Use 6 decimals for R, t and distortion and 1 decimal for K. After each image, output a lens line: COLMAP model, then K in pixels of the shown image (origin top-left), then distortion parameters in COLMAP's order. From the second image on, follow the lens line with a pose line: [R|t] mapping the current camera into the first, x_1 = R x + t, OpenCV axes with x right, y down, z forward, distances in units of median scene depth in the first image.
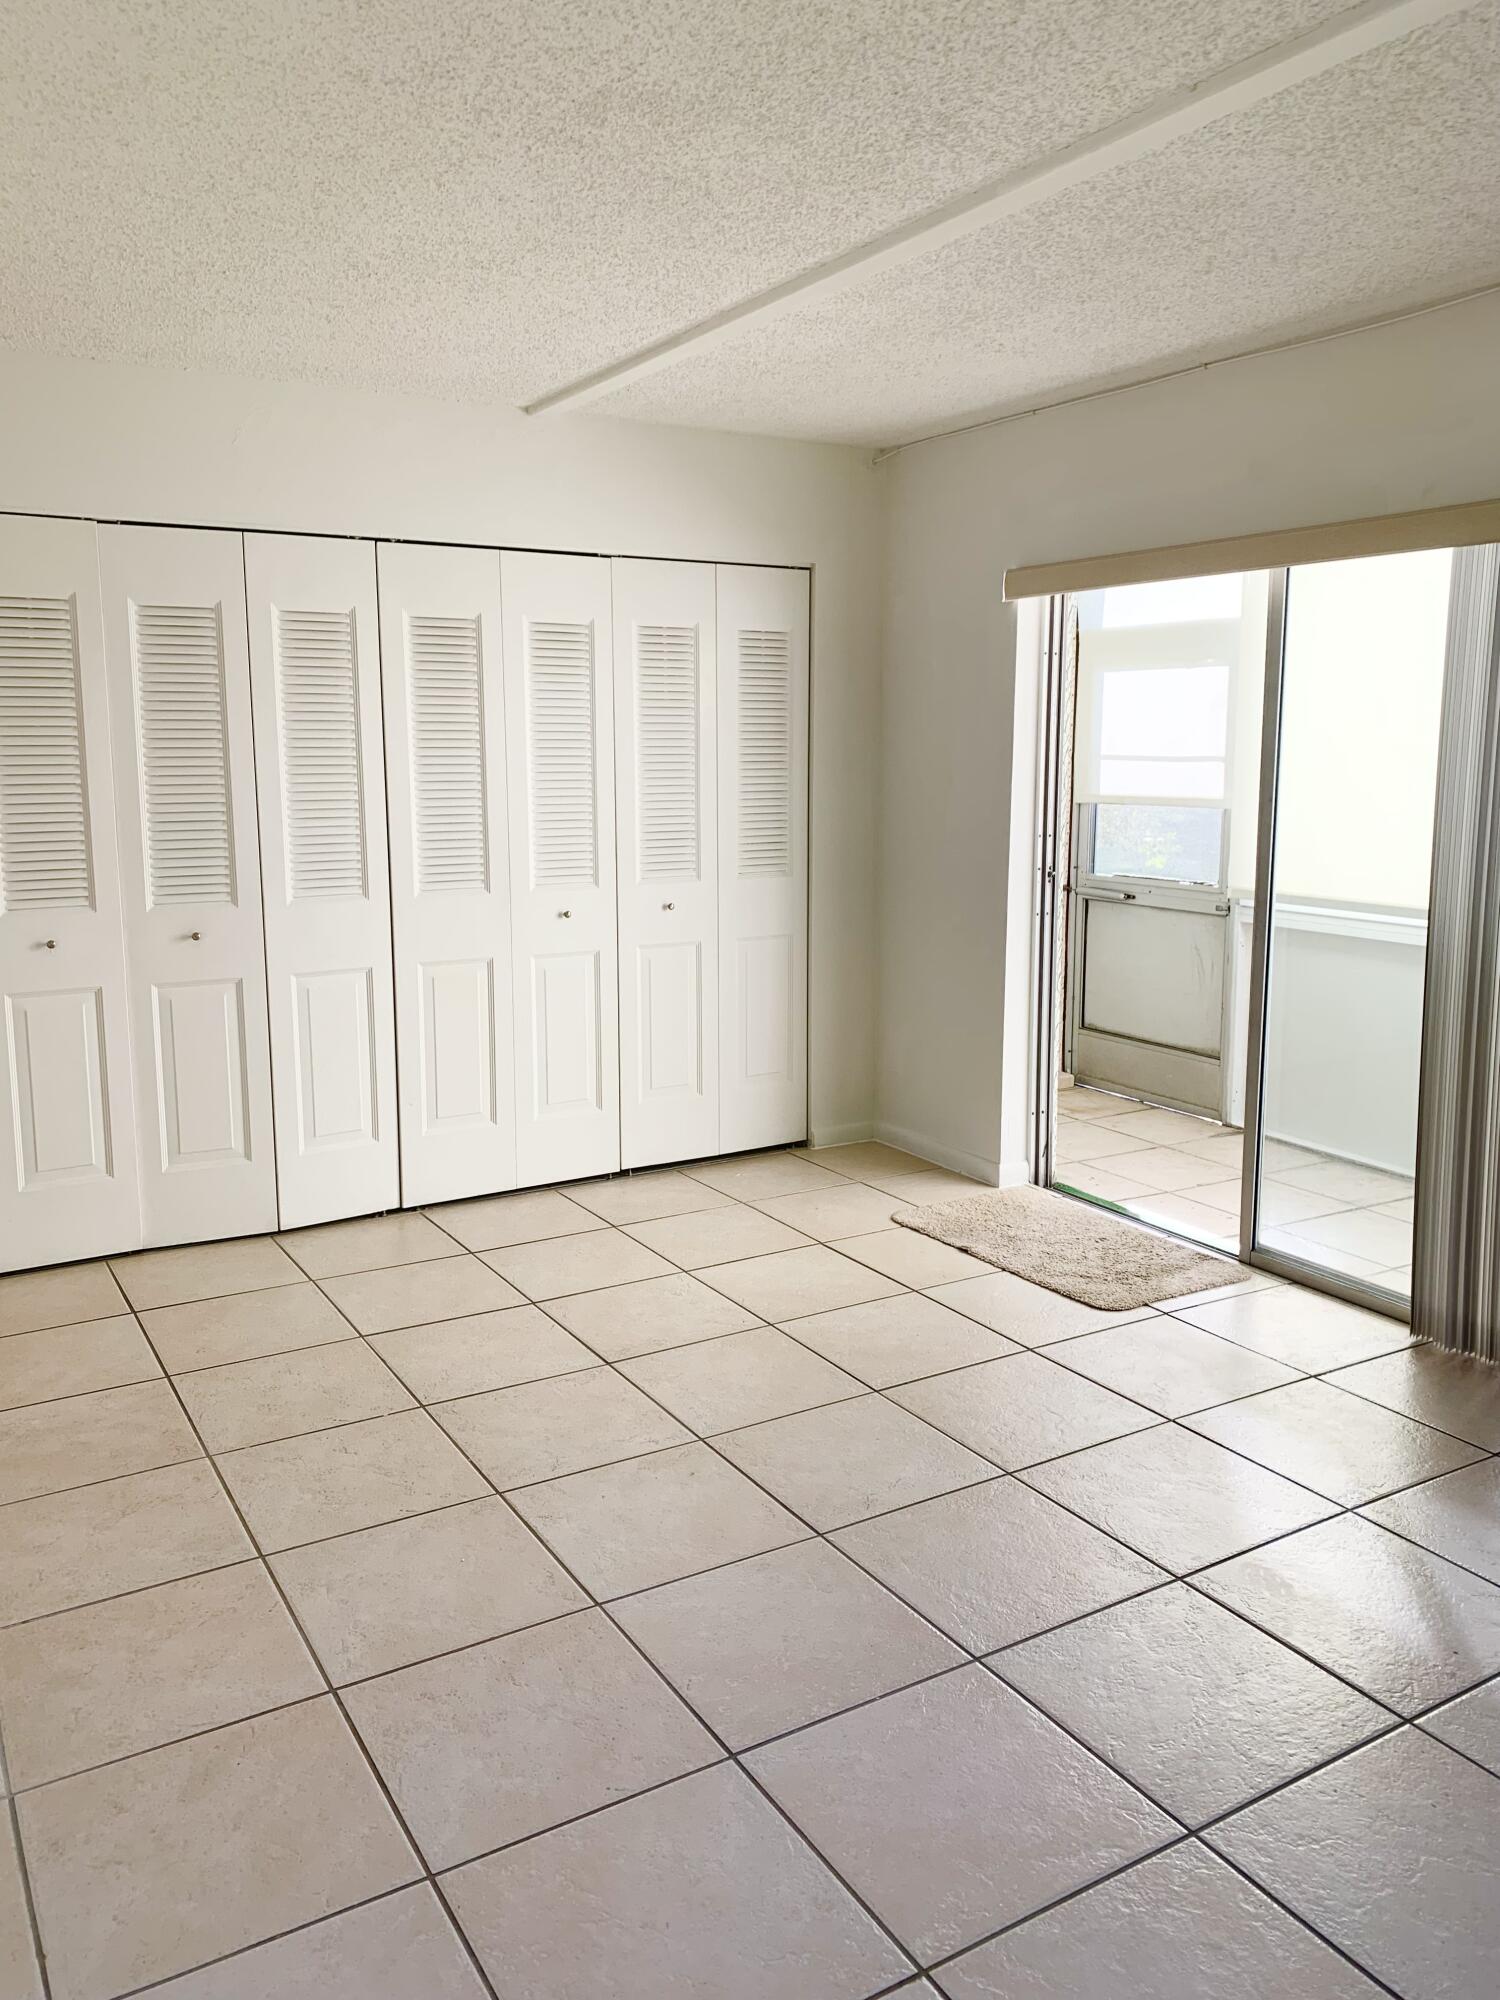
lens RADIAL K [[1539.3, 0, 758.3], [0, 1539.3, 996.0], [0, 0, 1]] dist [0.069136, -0.091694]
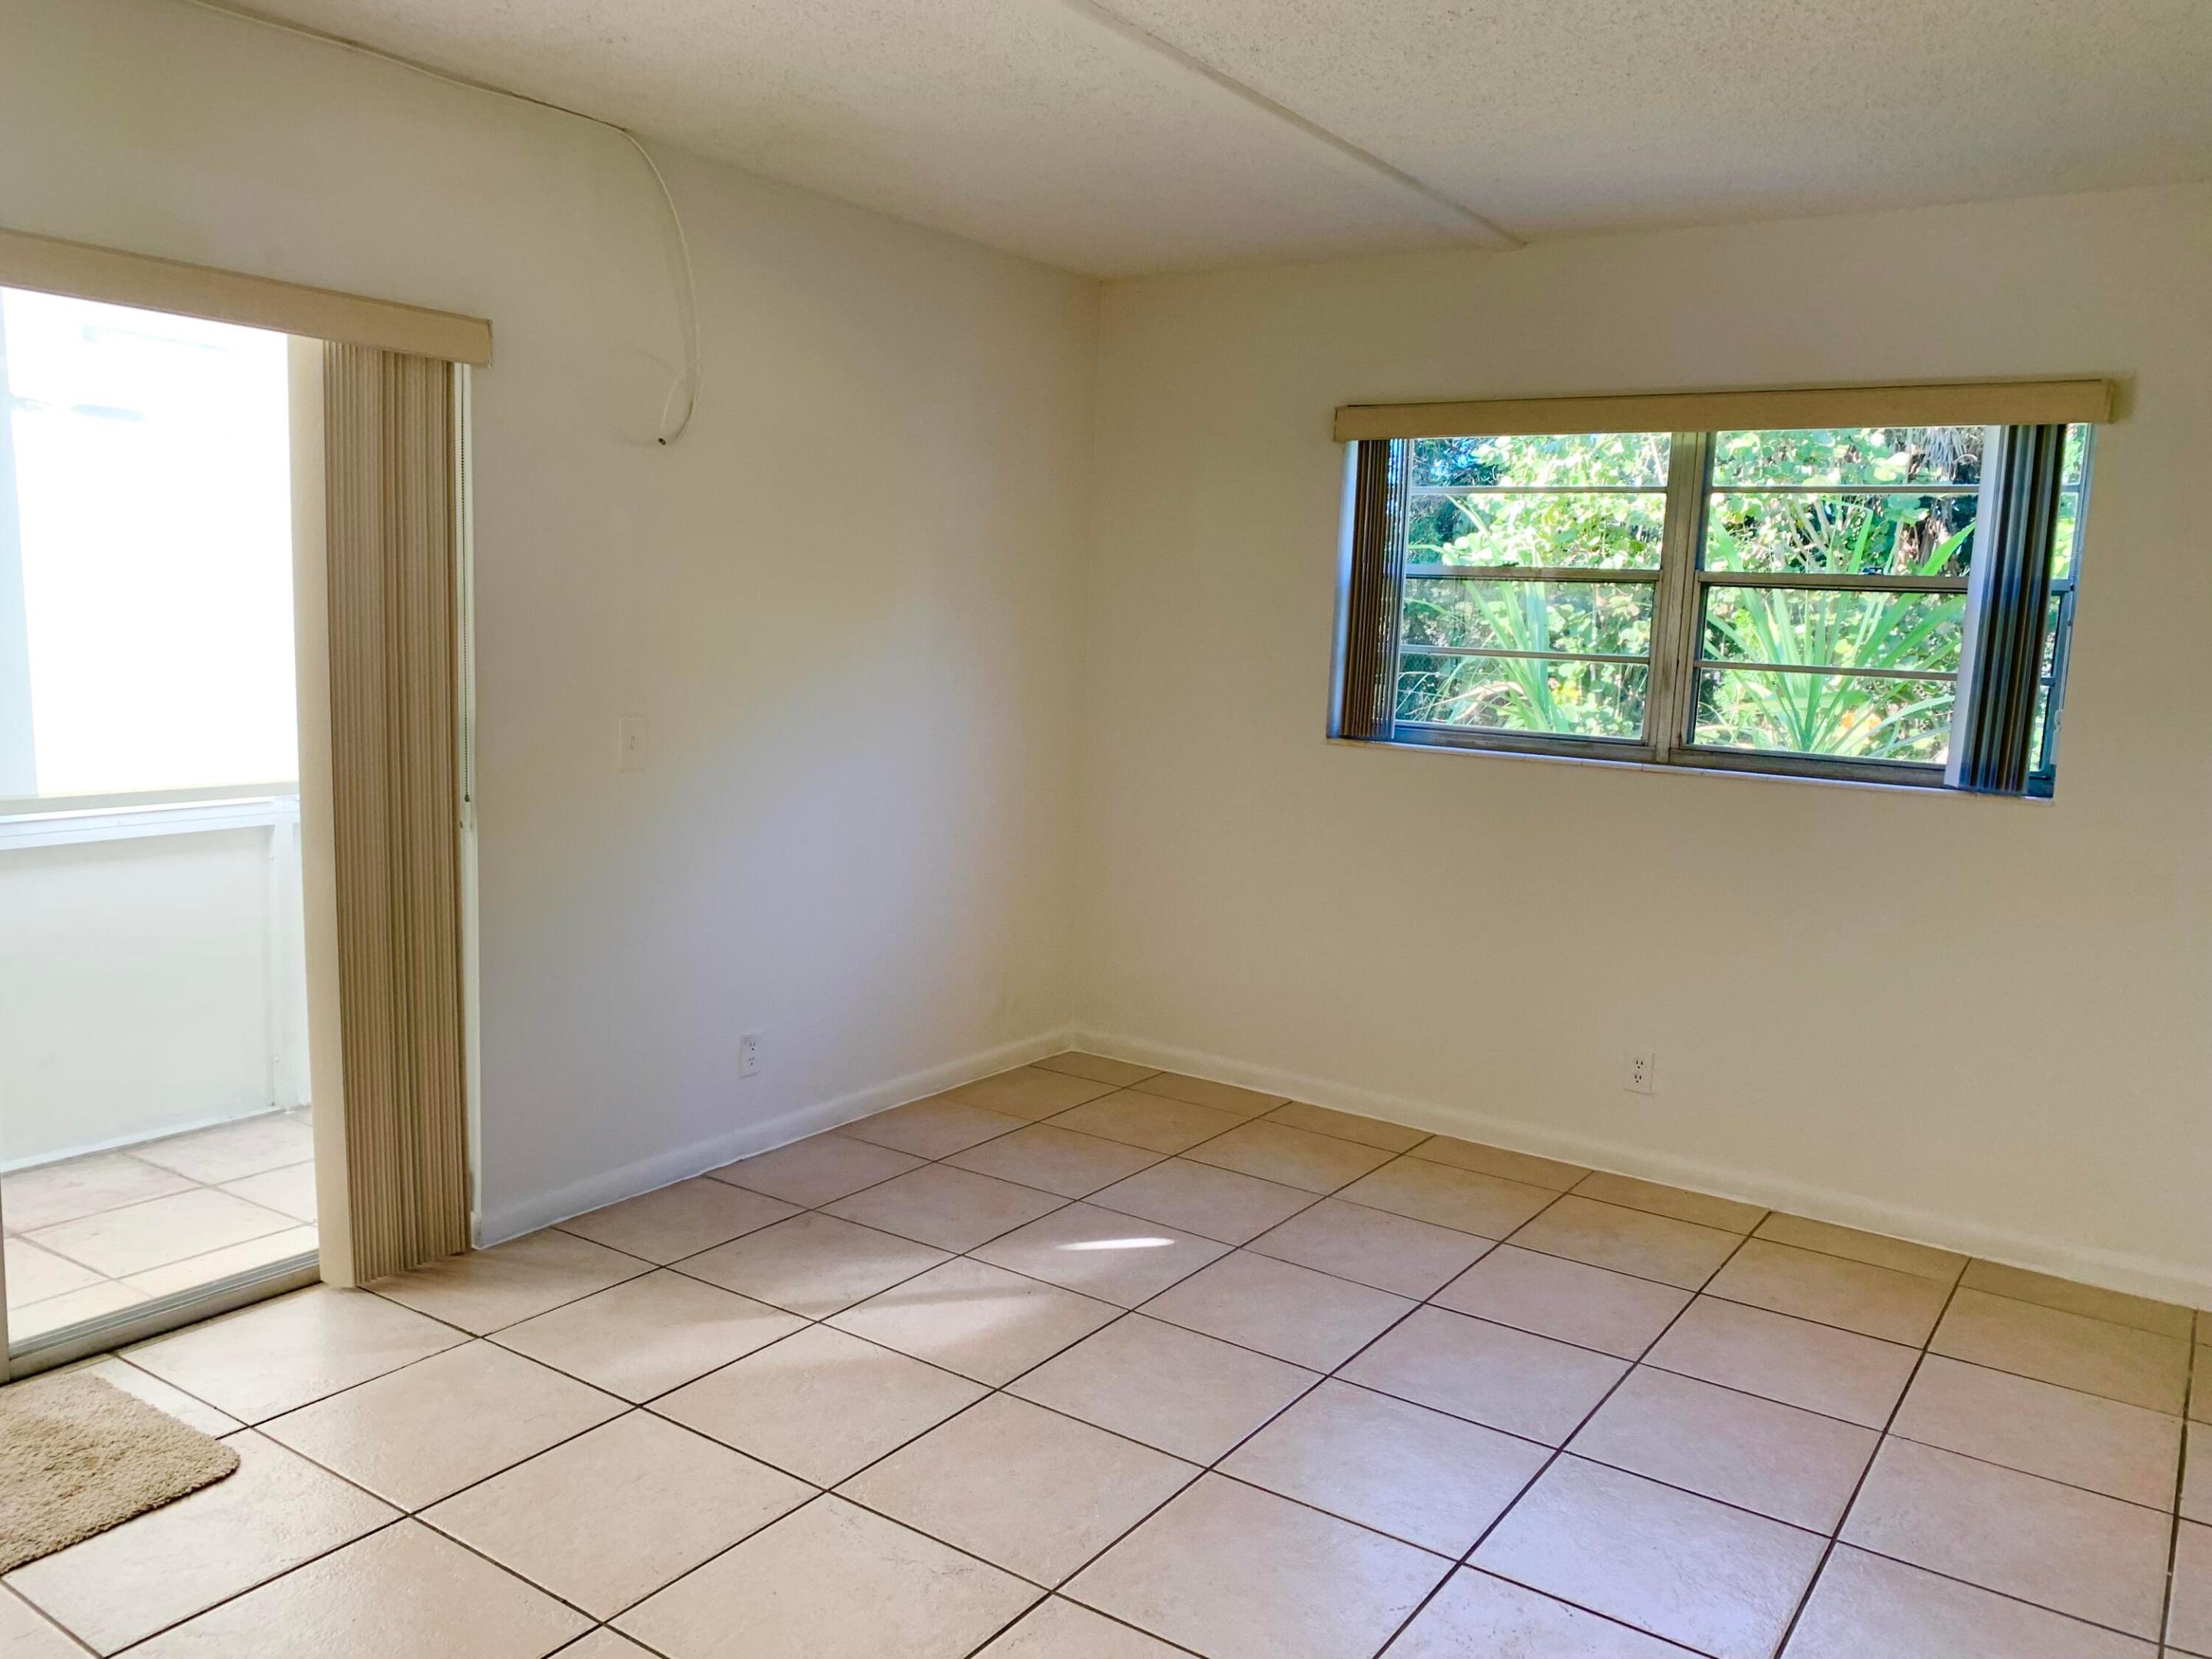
lens RADIAL K [[1723.9, 0, 1057.7], [0, 1723.9, 836.3], [0, 0, 1]] dist [0.102493, -0.063753]
pose [[-0.402376, -0.138481, 0.904940, -0.512421], [0.116642, 0.972682, 0.200711, -0.148470], [-0.908013, 0.186315, -0.375231, 0.897546]]
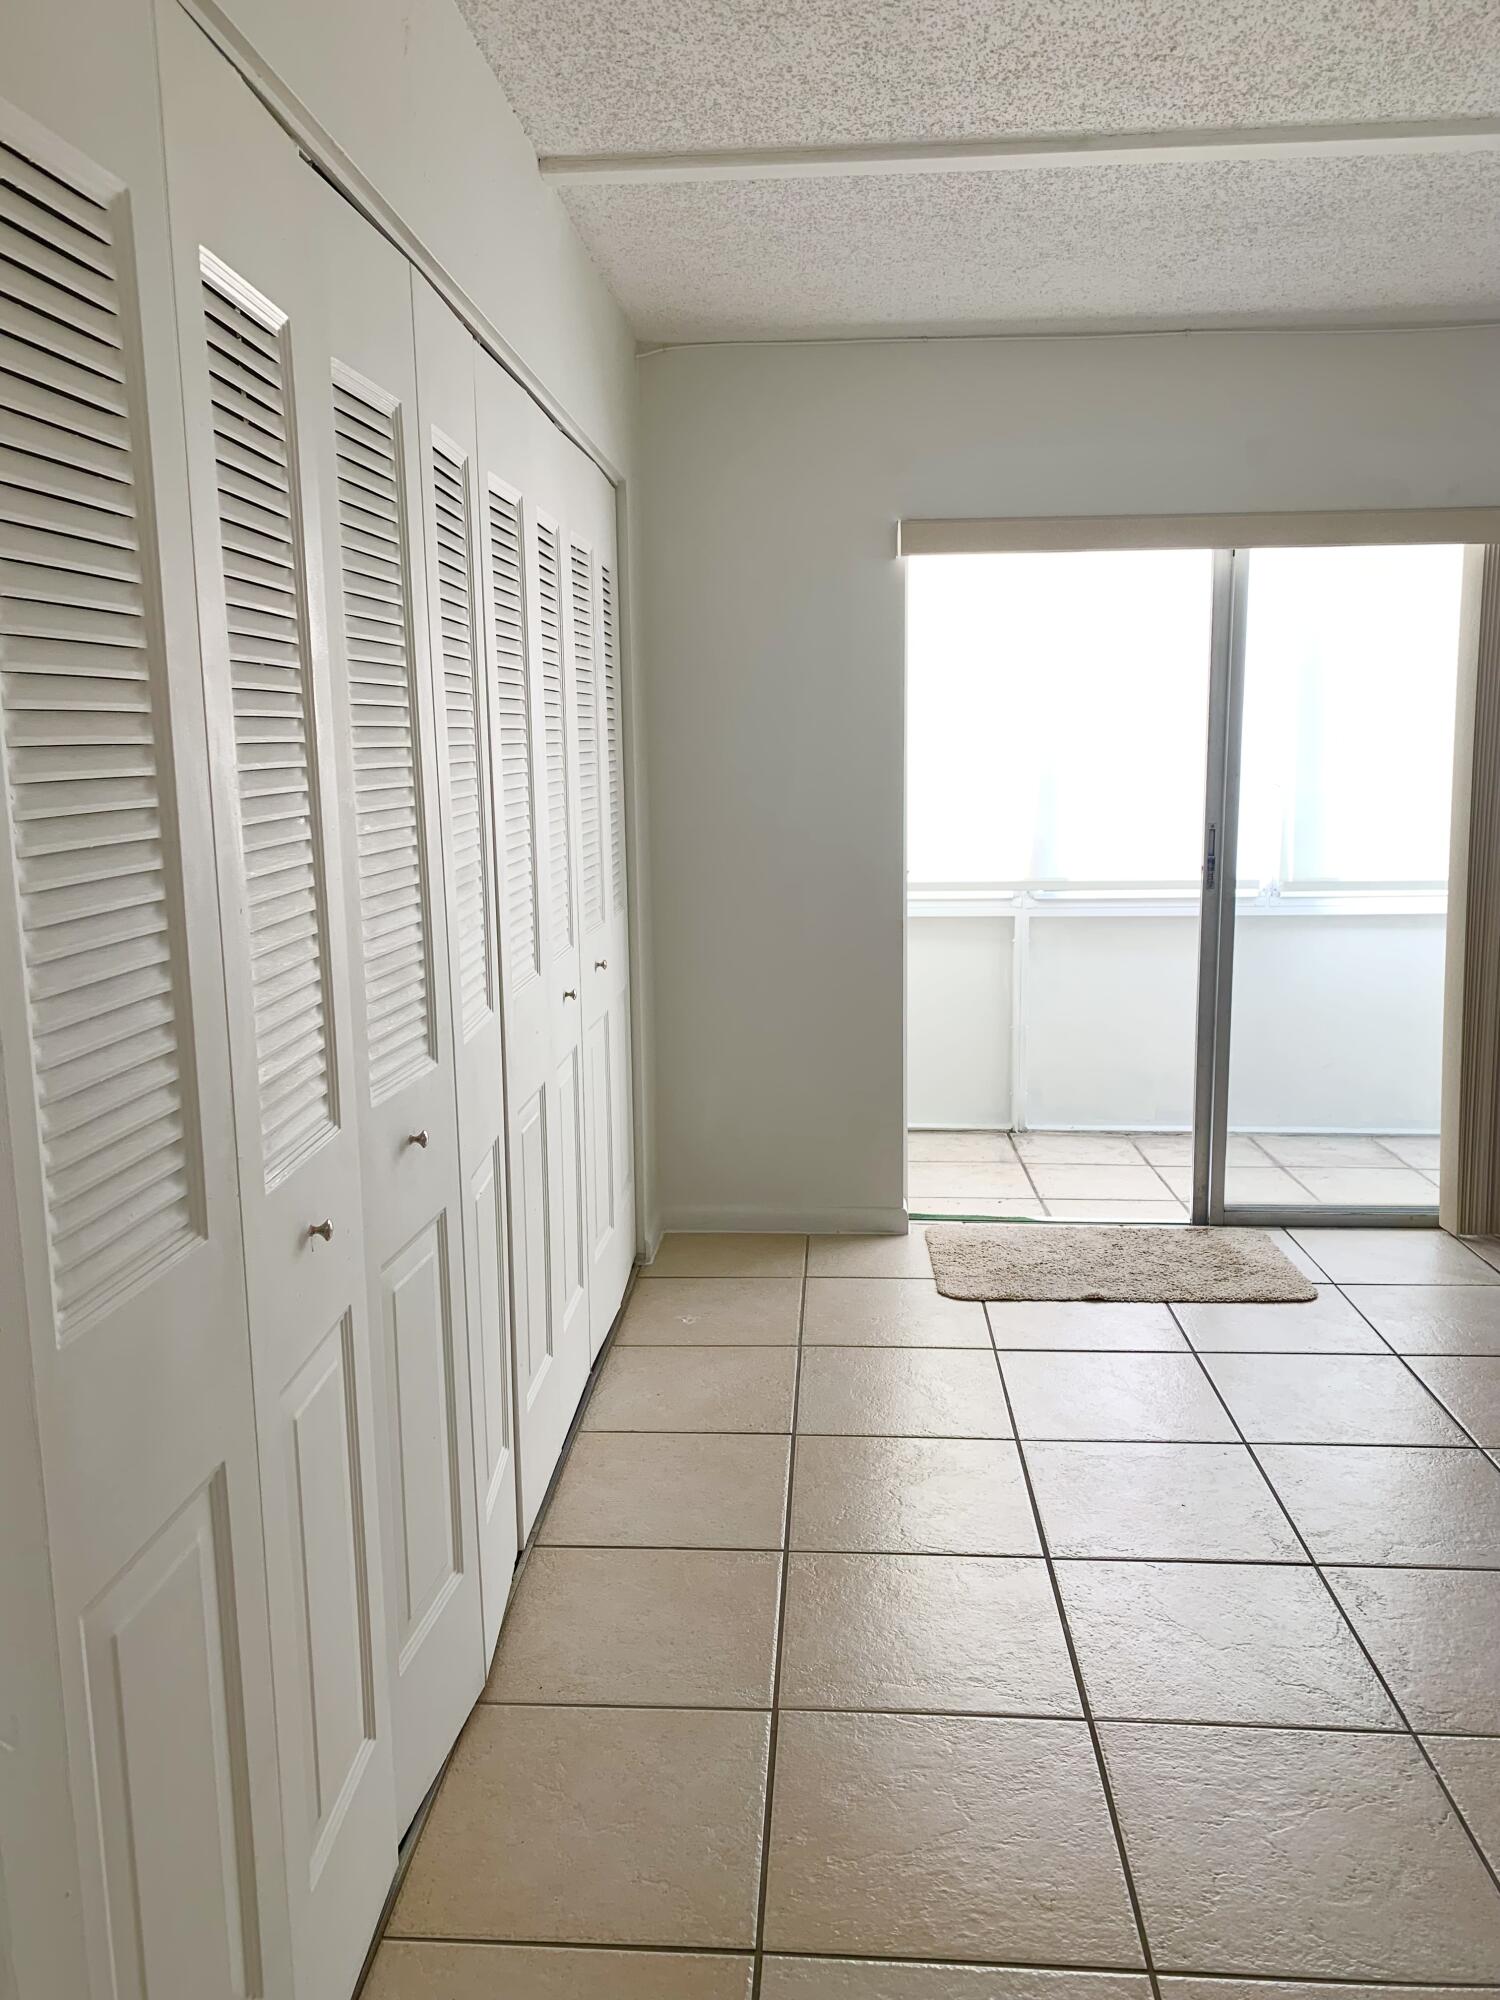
lens RADIAL K [[1524.7, 0, 738.1], [0, 1524.7, 1013.4], [0, 0, 1]] dist [0.049284, -0.054804]
pose [[0.560519, -0.152326, 0.814012, -0.720545], [0.150870, 0.985272, 0.080486, -0.104248], [-0.814283, 0.077696, 0.575245, 0.707046]]
